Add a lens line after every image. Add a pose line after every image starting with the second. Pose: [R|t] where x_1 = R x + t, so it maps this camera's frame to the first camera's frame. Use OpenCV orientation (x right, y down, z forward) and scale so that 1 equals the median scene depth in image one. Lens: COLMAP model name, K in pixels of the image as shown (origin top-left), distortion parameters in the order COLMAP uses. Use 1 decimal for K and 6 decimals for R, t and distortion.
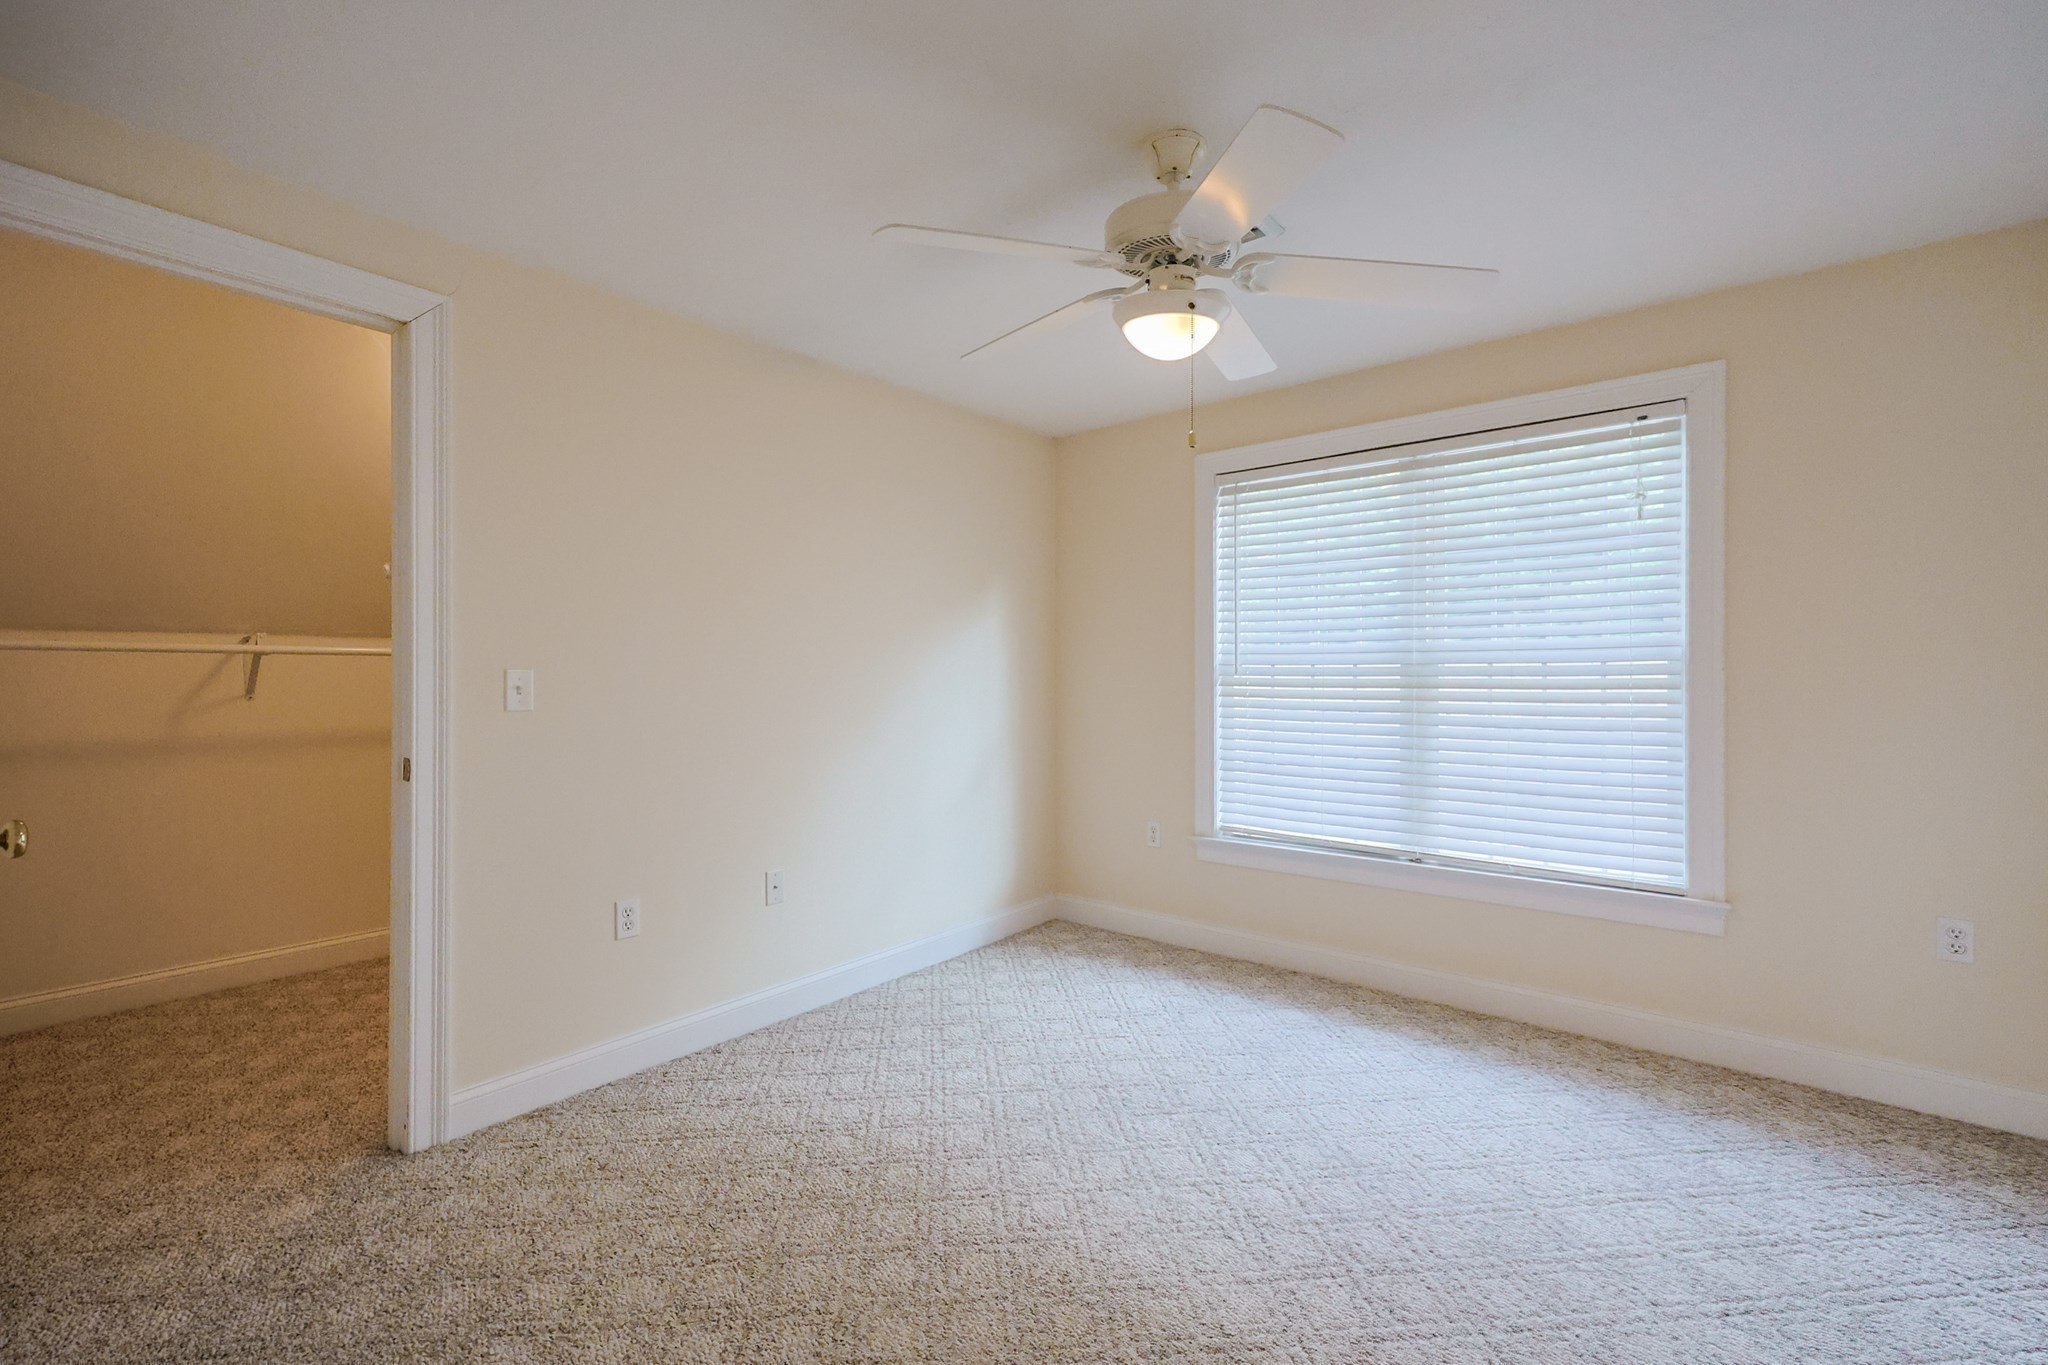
lens RADIAL K [[888.8, 0, 1035.4], [0, 888.8, 673.8], [0, 0, 1]] dist [-0.003735, 0.000227]
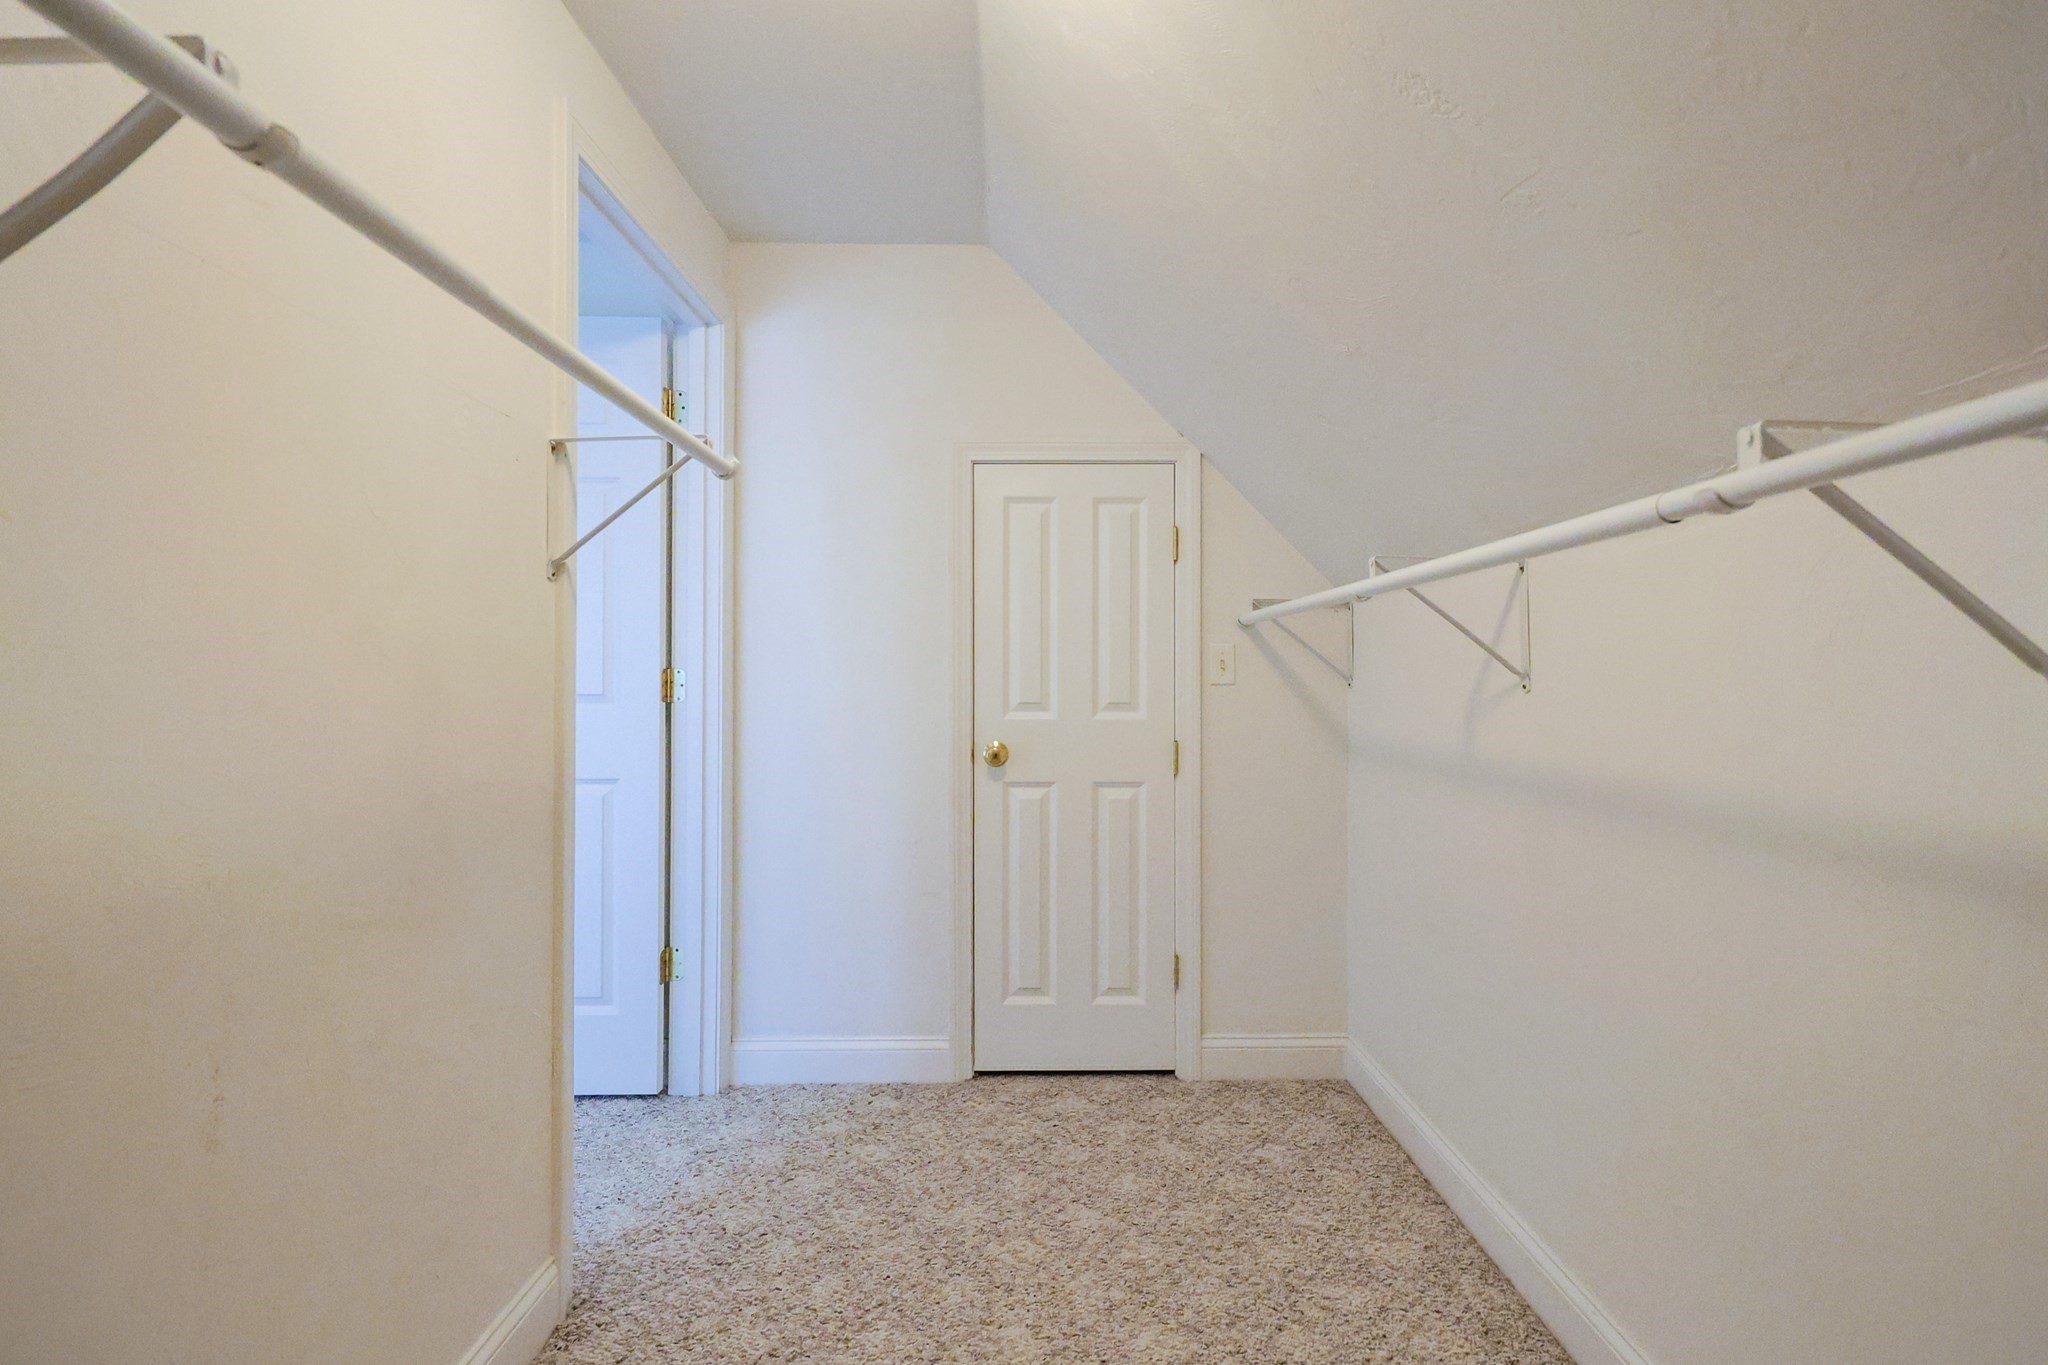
lens RADIAL K [[888.8, 0, 1035.4], [0, 888.8, 673.8], [0, 0, 1]] dist [-0.003735, 0.000227]
pose [[-0.777186, -0.011635, -0.629163, -0.483443], [0.001137, 0.999801, -0.019894, 0.044131], [0.629270, -0.016176, -0.777019, 1.500902]]
